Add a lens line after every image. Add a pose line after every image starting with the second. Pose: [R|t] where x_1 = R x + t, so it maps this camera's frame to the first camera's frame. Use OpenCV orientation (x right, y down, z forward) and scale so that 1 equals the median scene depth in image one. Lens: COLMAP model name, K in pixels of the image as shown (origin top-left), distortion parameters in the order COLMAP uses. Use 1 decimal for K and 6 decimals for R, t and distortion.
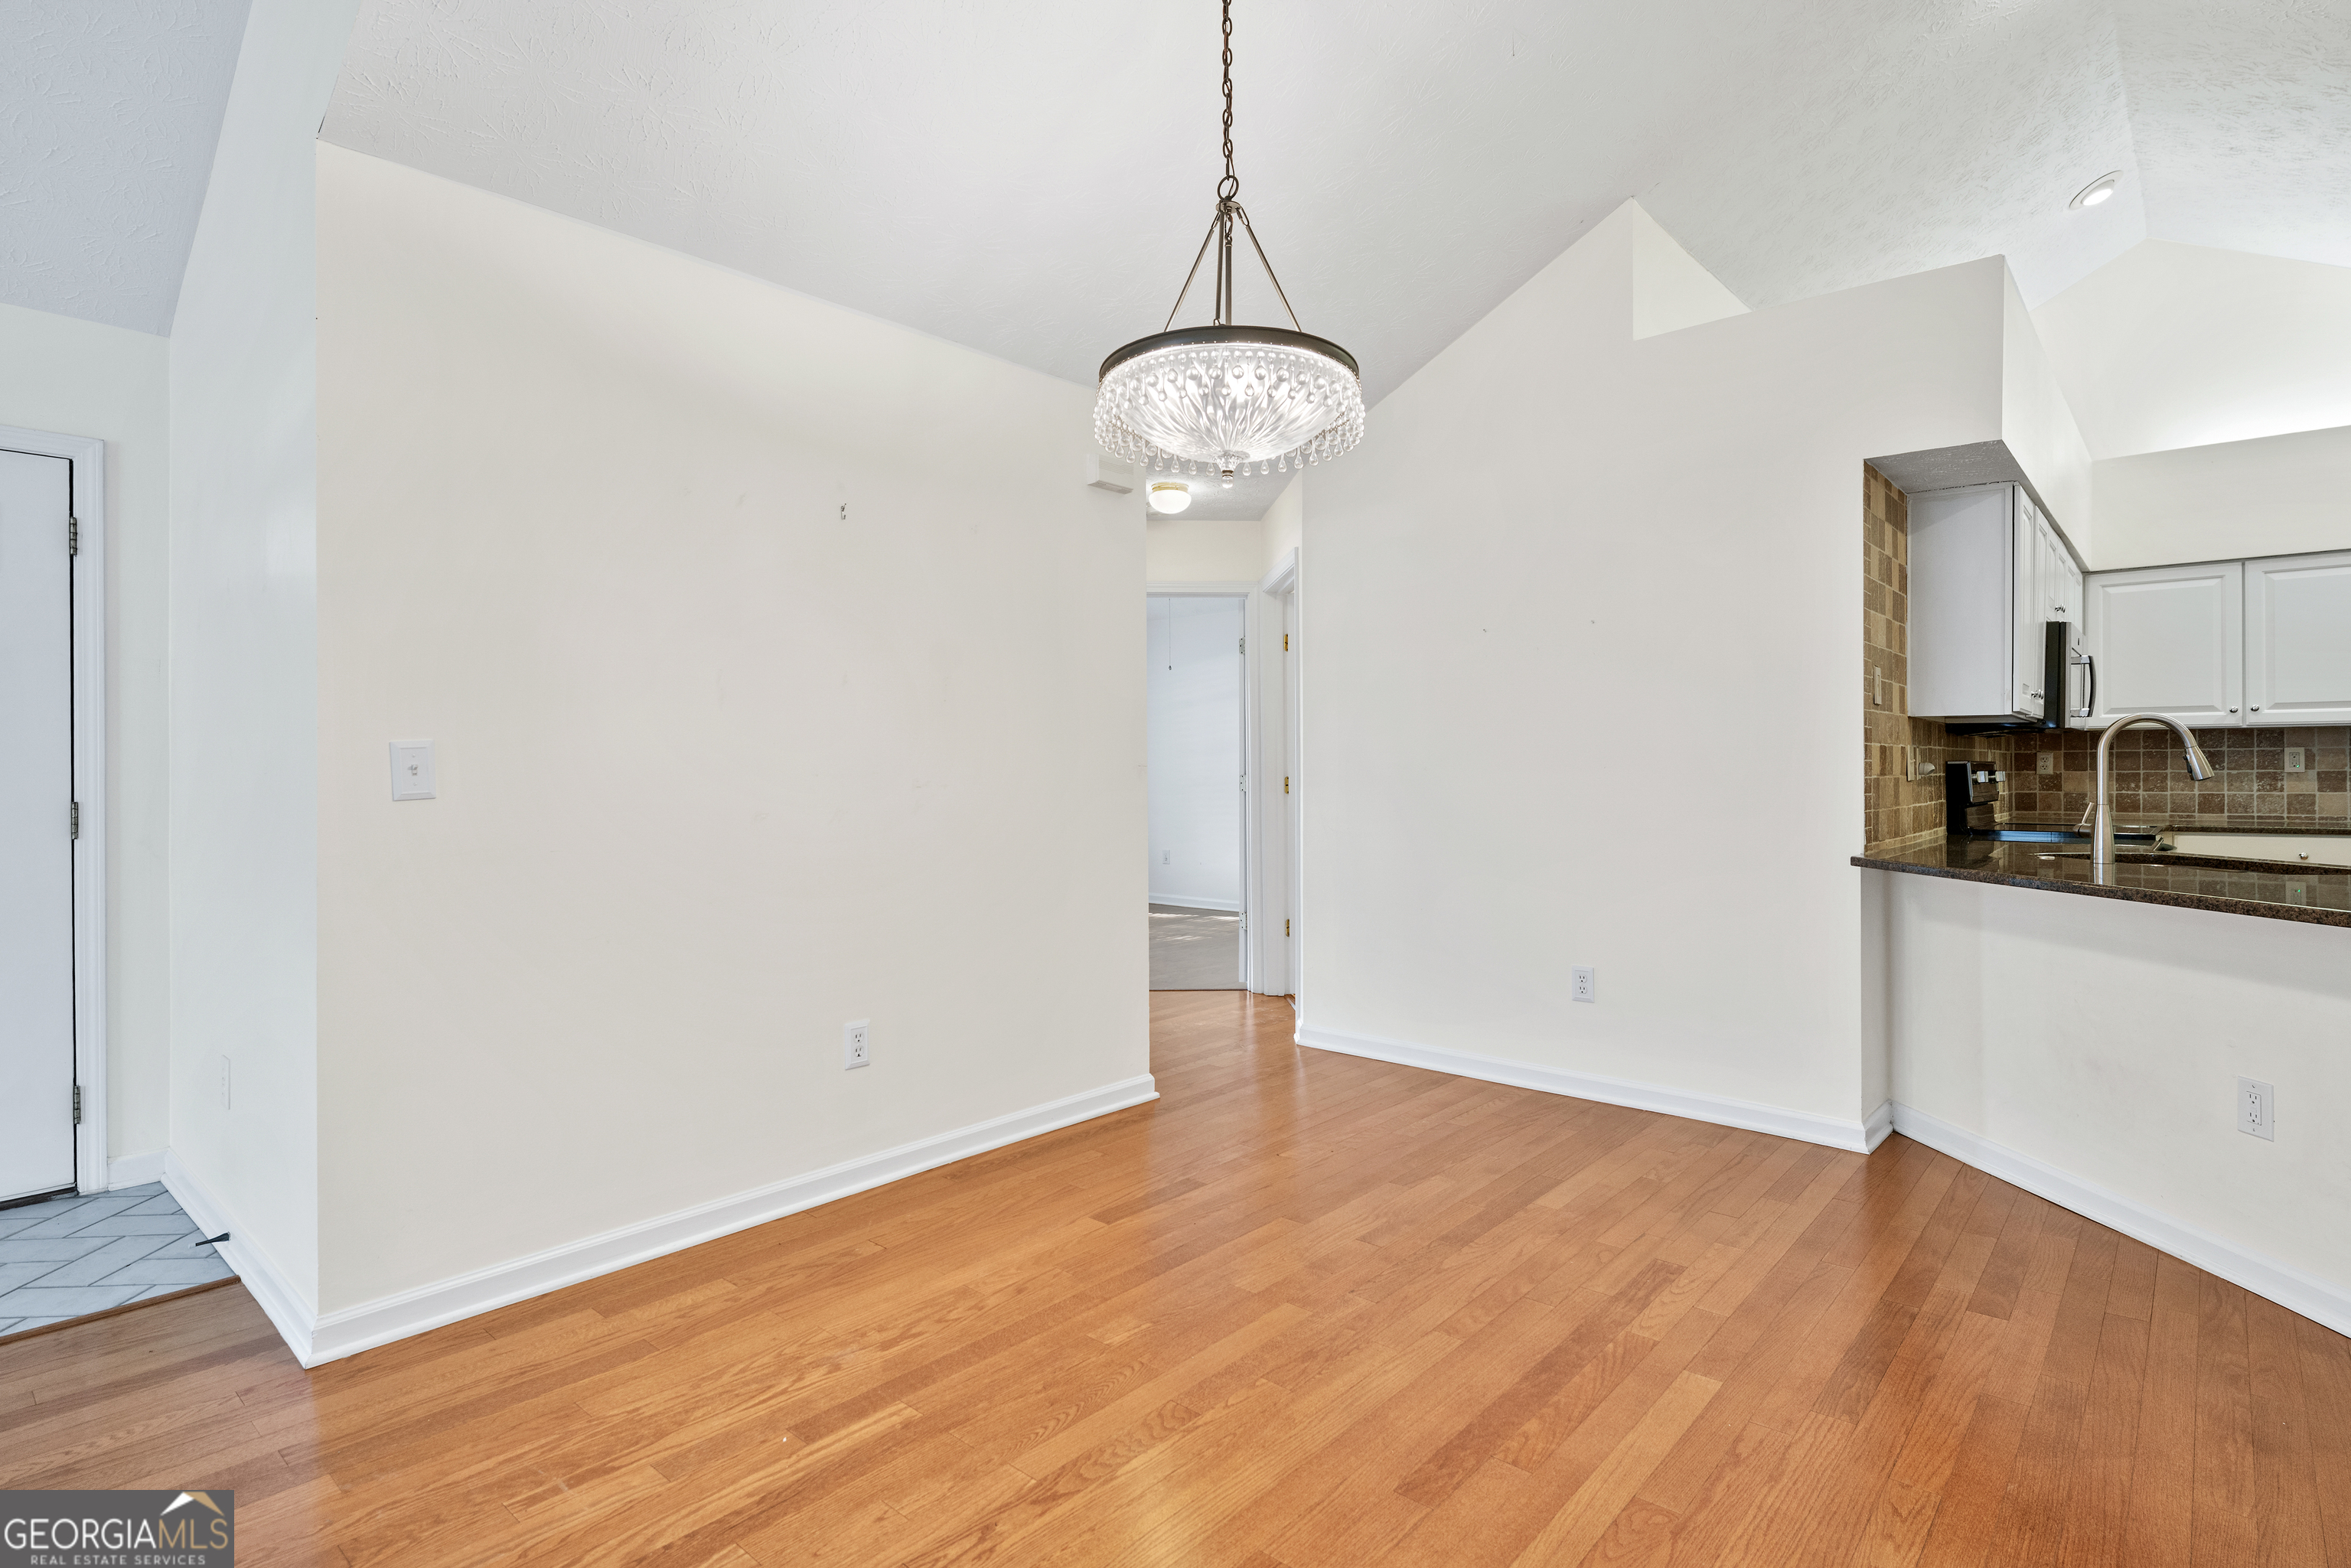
lens RADIAL K [[1182.3, 0, 1172.3], [0, 1182.3, 767.5], [0, 0, 1]] dist [0.001778, 0.000164]
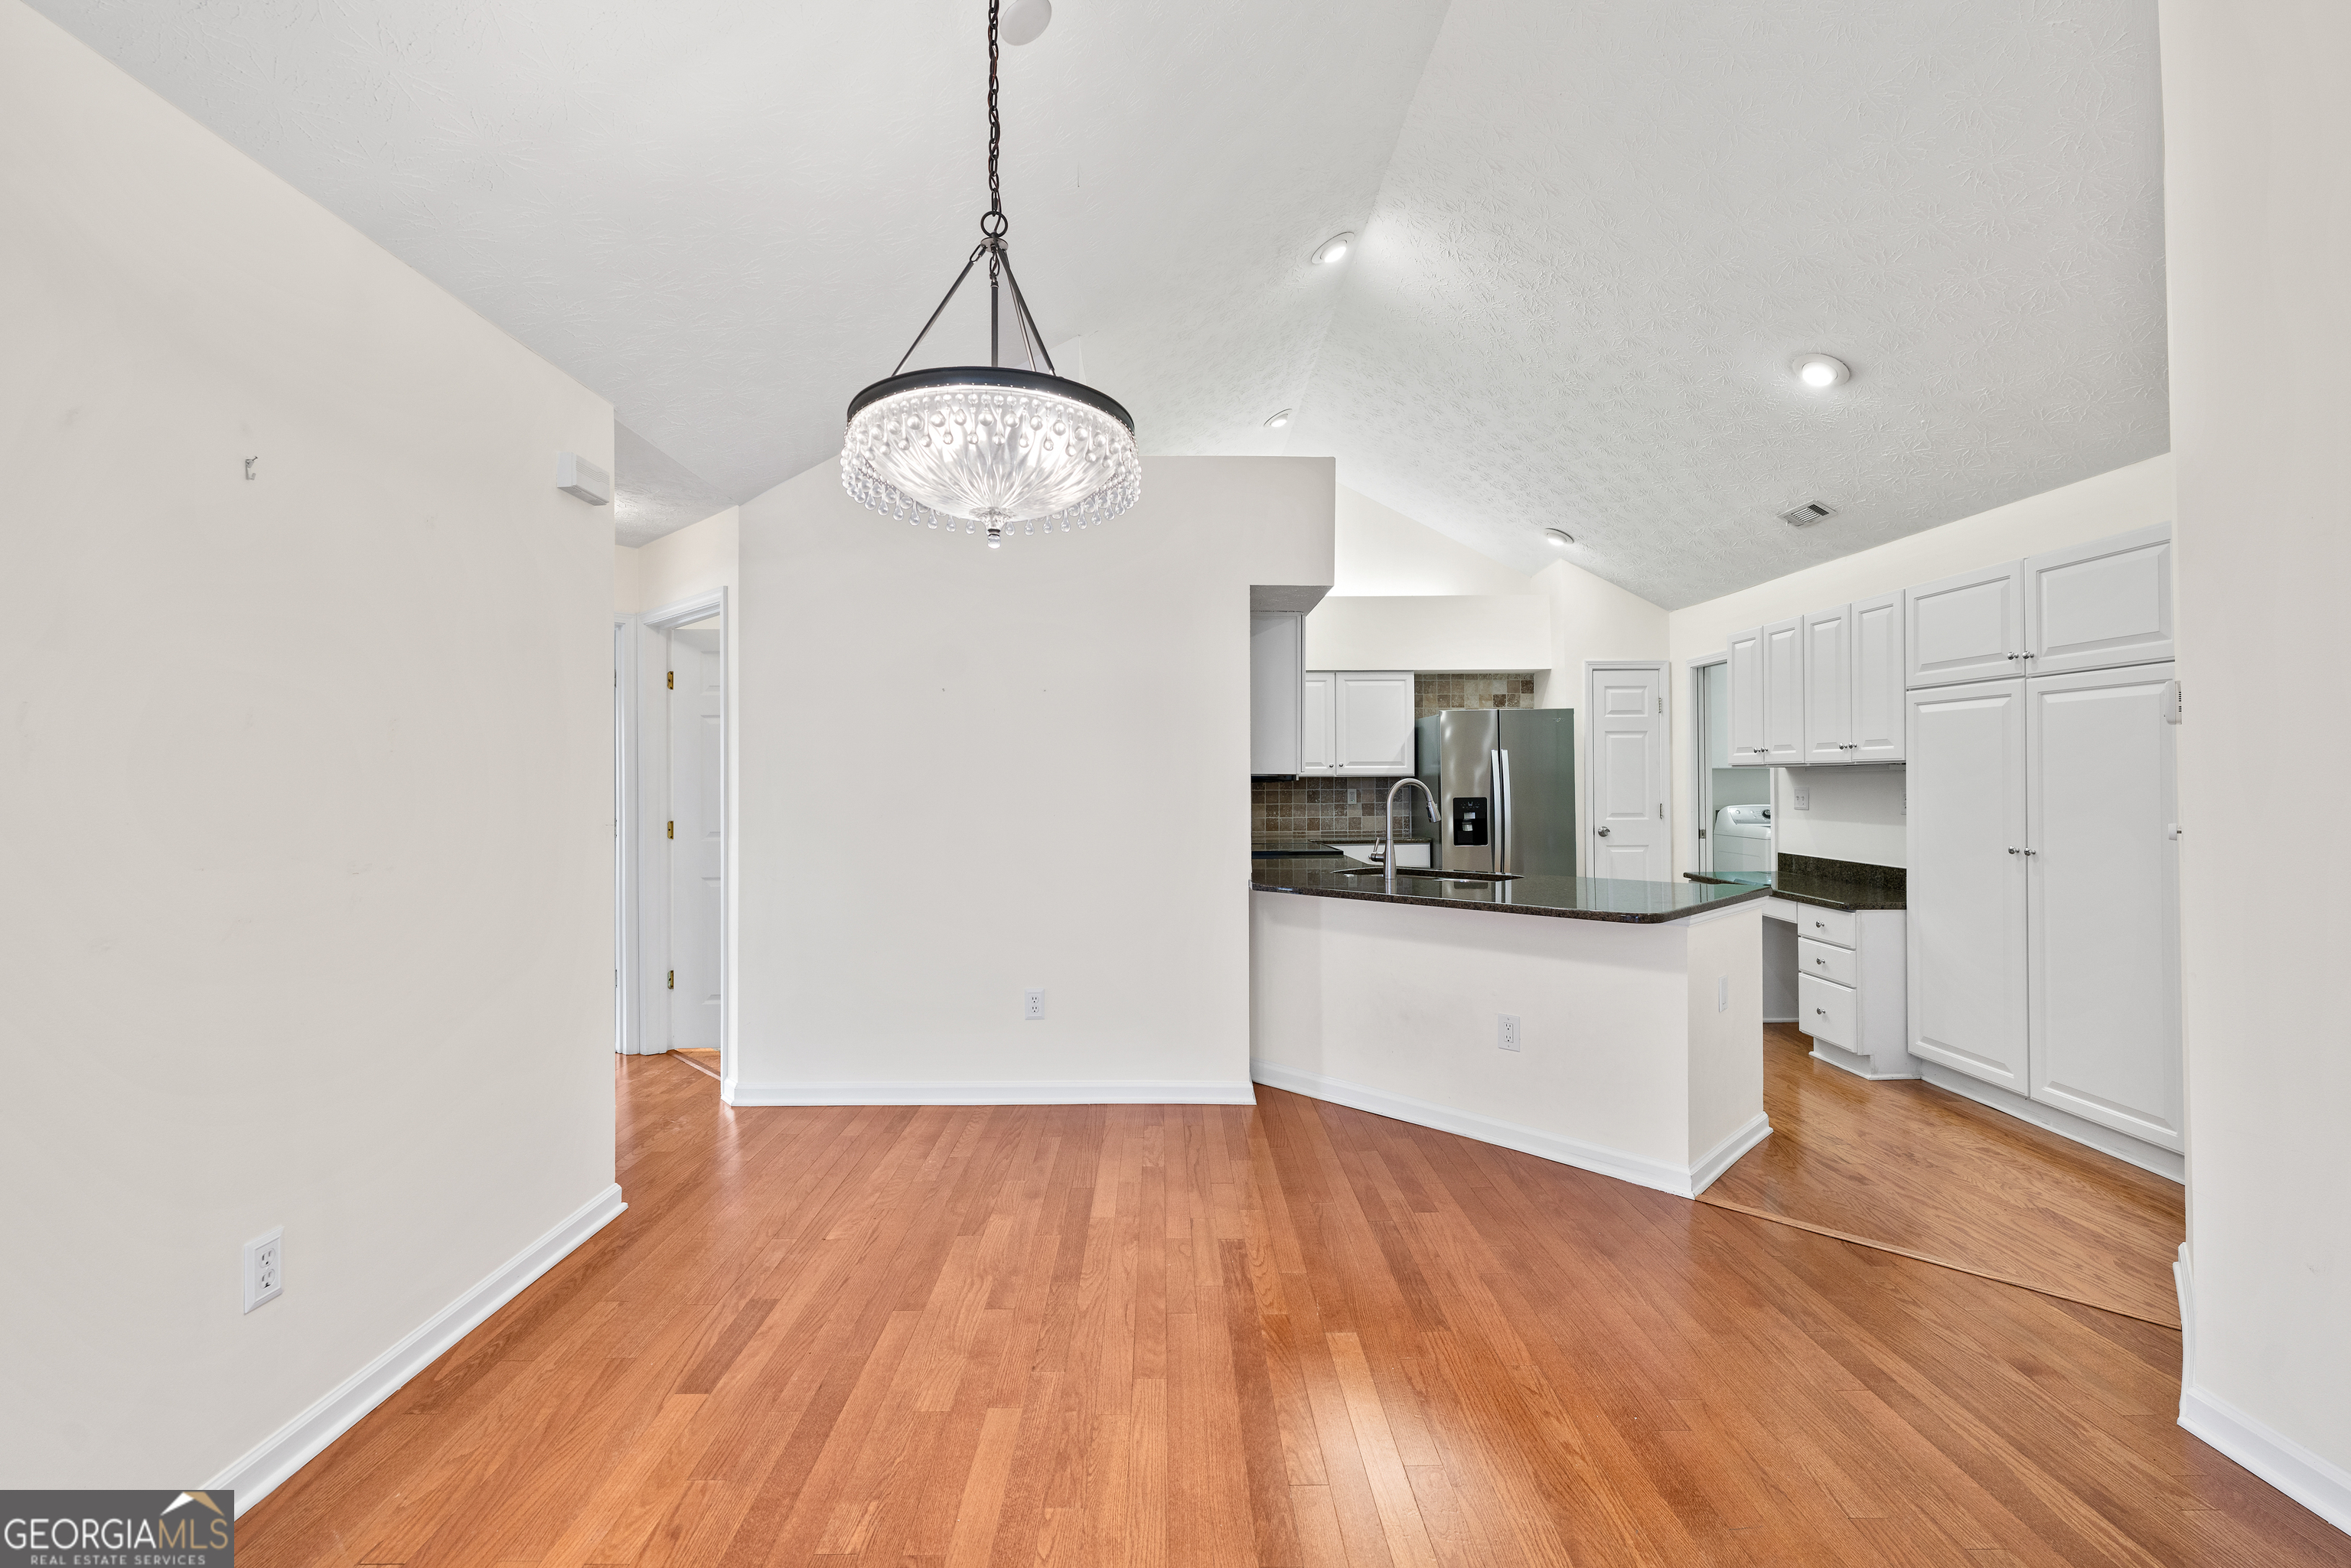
lens RADIAL K [[1005.4, 0, 1168.9], [0, 1005.4, 773.8], [0, 0, 1]] dist [-0.001191, -0.000561]
pose [[0.742394, 0.006149, 0.669935, -0.240777], [0.001594, 0.999939, -0.010945, -0.033680], [-0.669962, 0.009193, 0.742339, 0.212717]]
